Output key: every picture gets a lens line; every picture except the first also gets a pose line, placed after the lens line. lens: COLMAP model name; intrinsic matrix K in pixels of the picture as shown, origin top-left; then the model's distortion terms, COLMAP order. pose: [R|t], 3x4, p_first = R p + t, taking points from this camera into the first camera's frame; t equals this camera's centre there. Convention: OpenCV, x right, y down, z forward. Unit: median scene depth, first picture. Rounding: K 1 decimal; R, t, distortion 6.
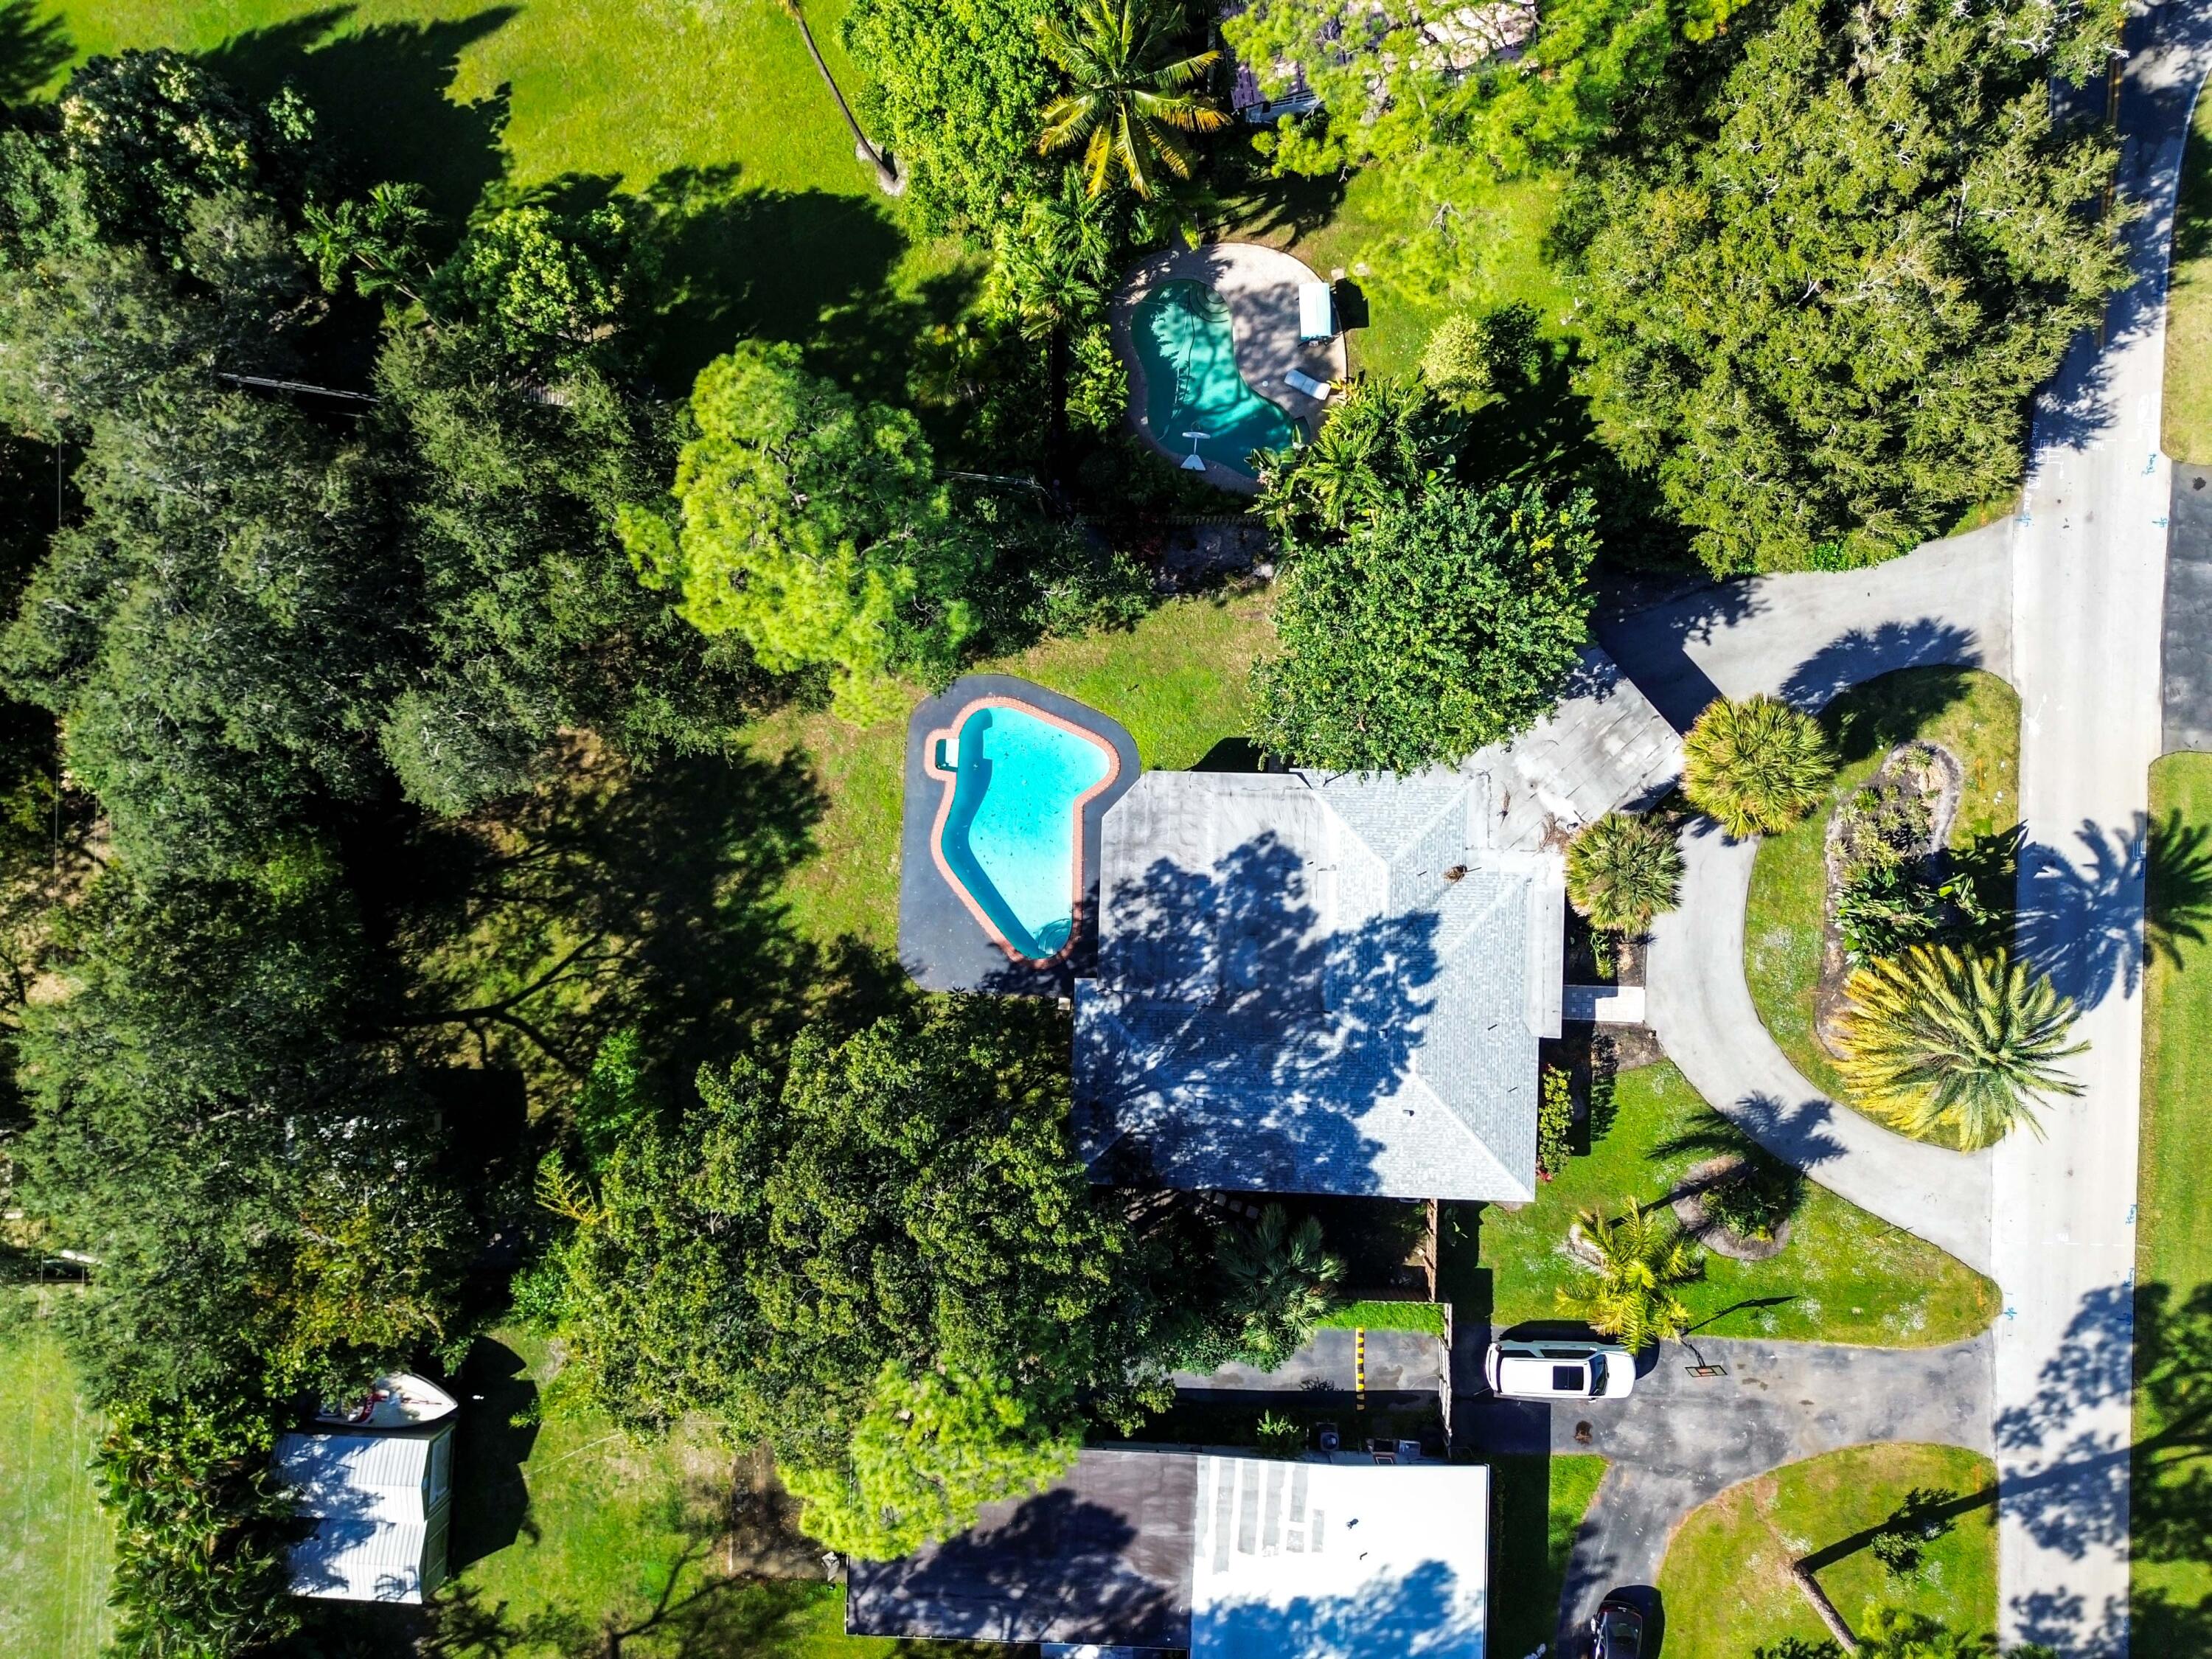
lens RADIAL K [[1582.2, 0, 1115.4], [0, 1582.2, 833.4], [0, 0, 1]] dist [0.078112, -0.086612]
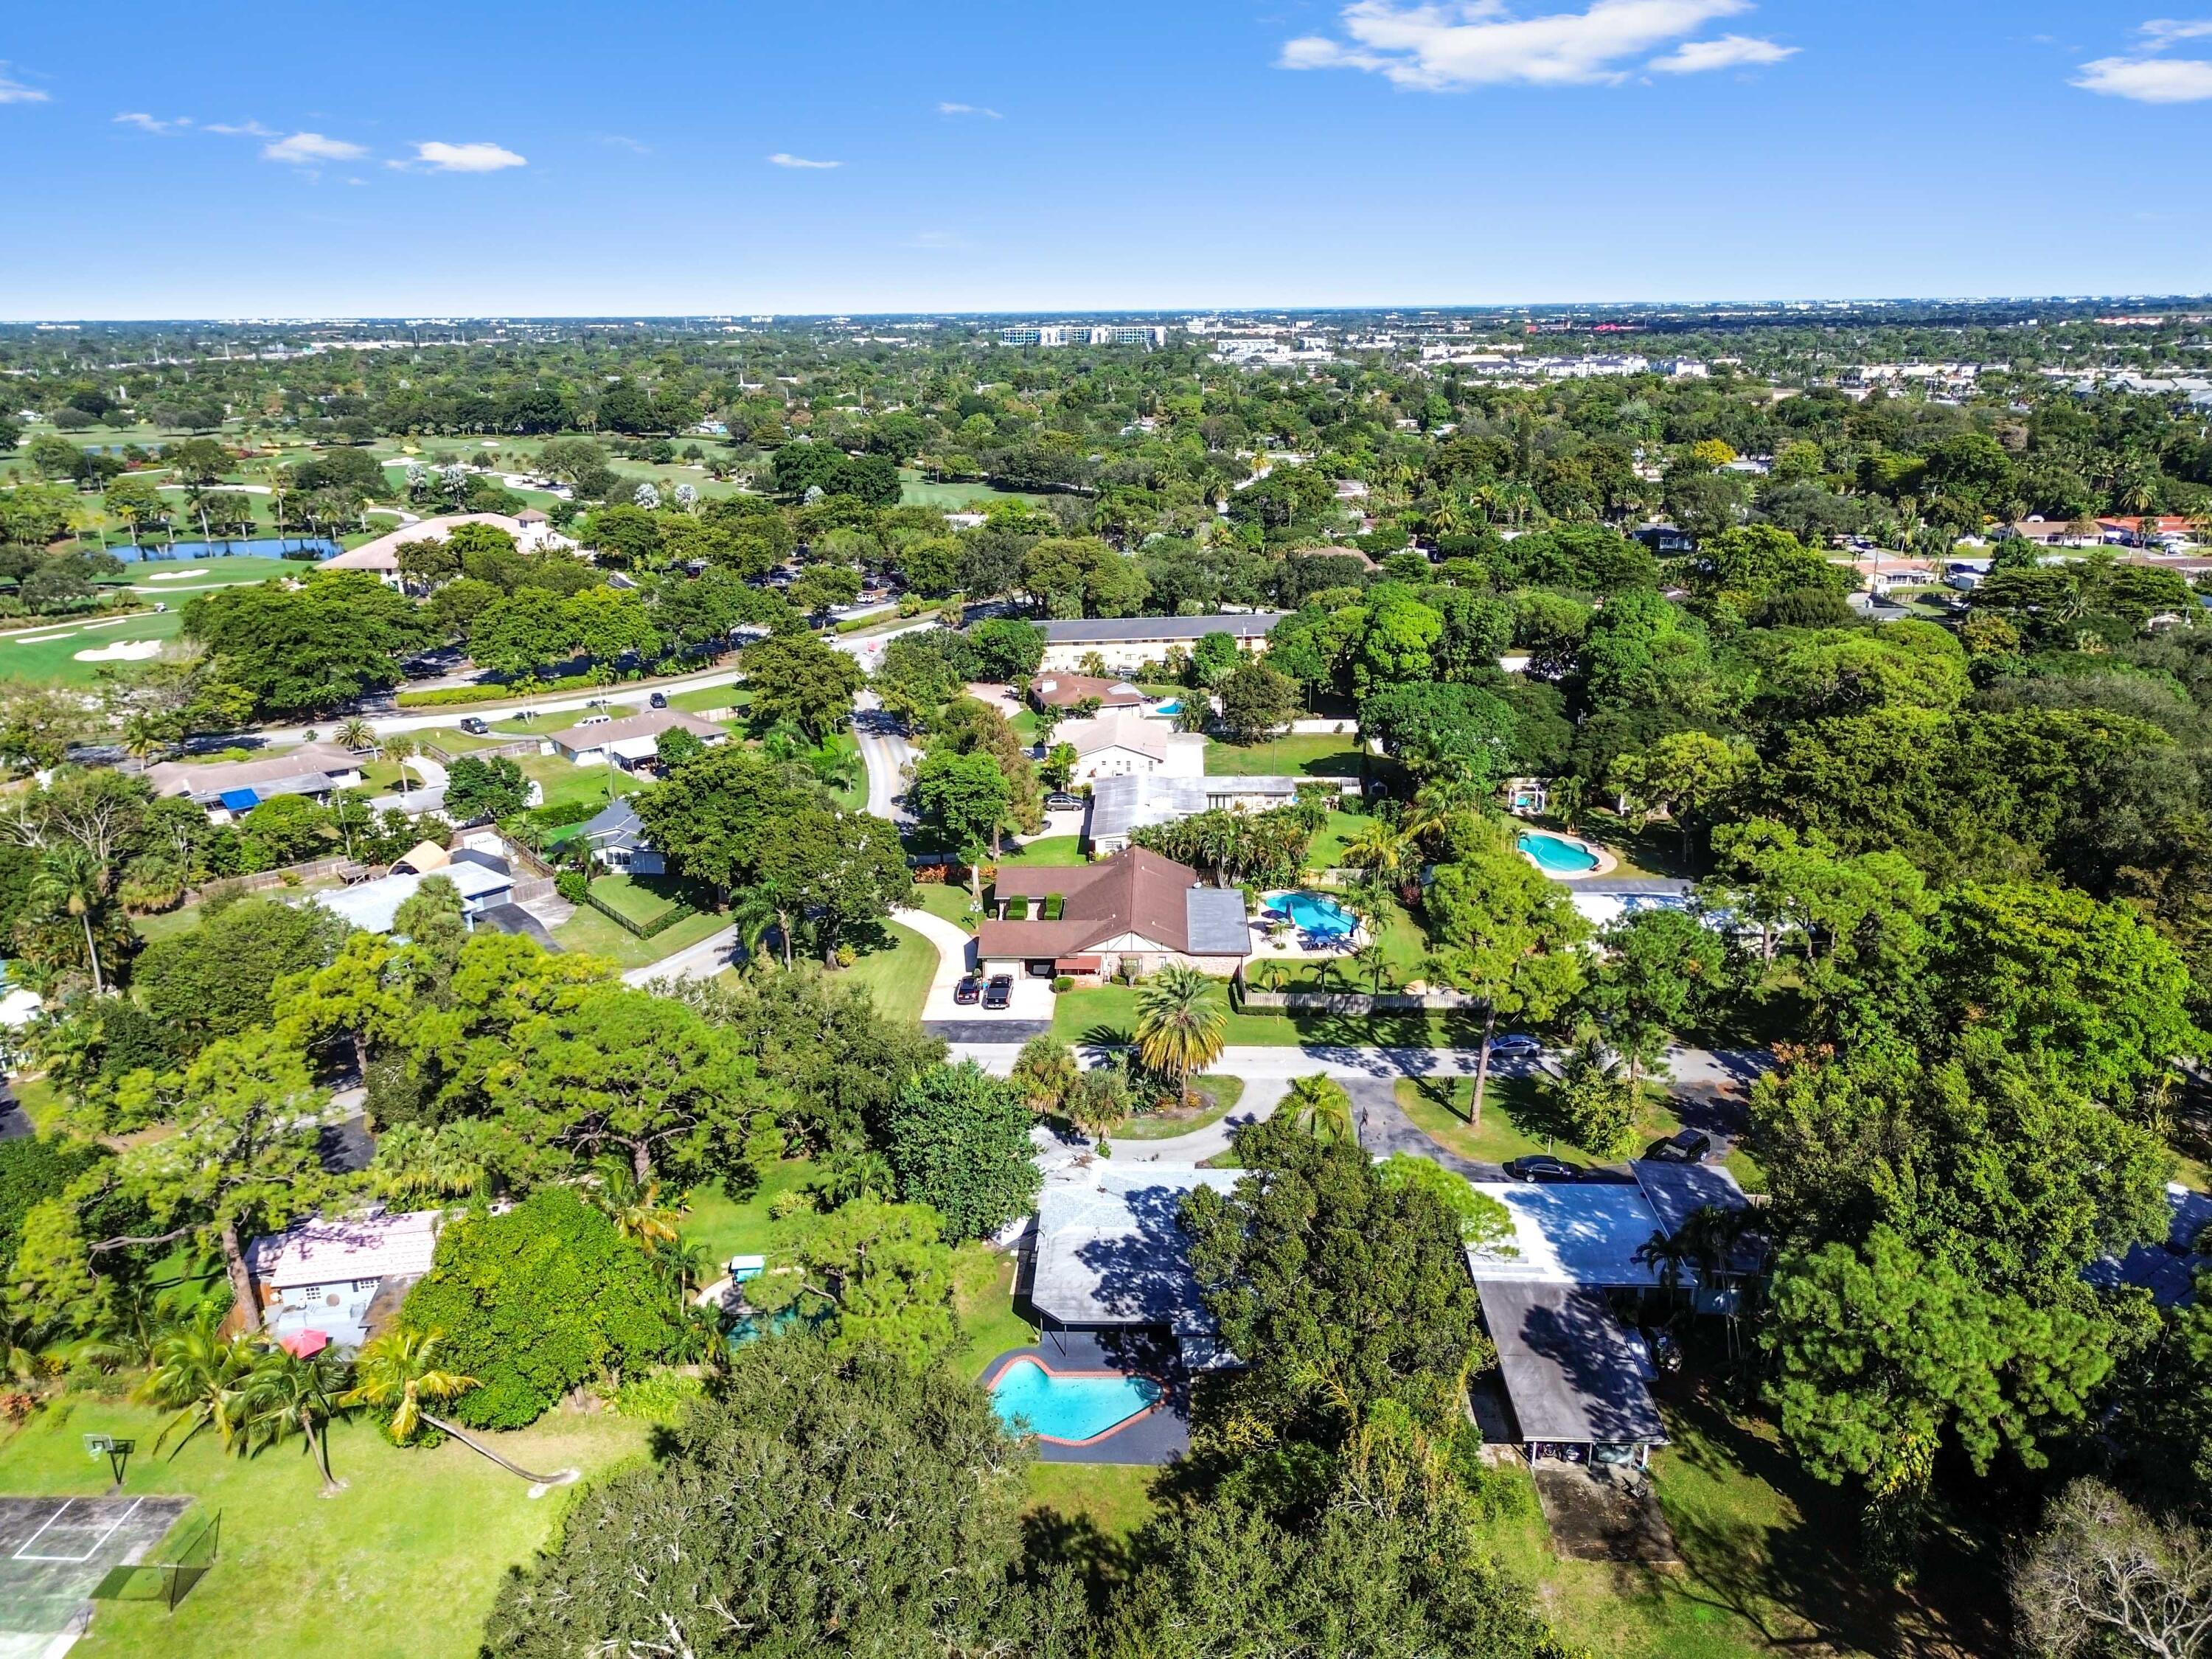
lens RADIAL K [[1582.2, 0, 1115.4], [0, 1582.2, 833.4], [0, 0, 1]] dist [0.078112, -0.086612]
pose [[0.000538, -0.293520, 0.955953, -1.301604], [0.999961, -0.008289, -0.003108, 0.047626], [0.008836, 0.955917, 0.293504, 0.126413]]
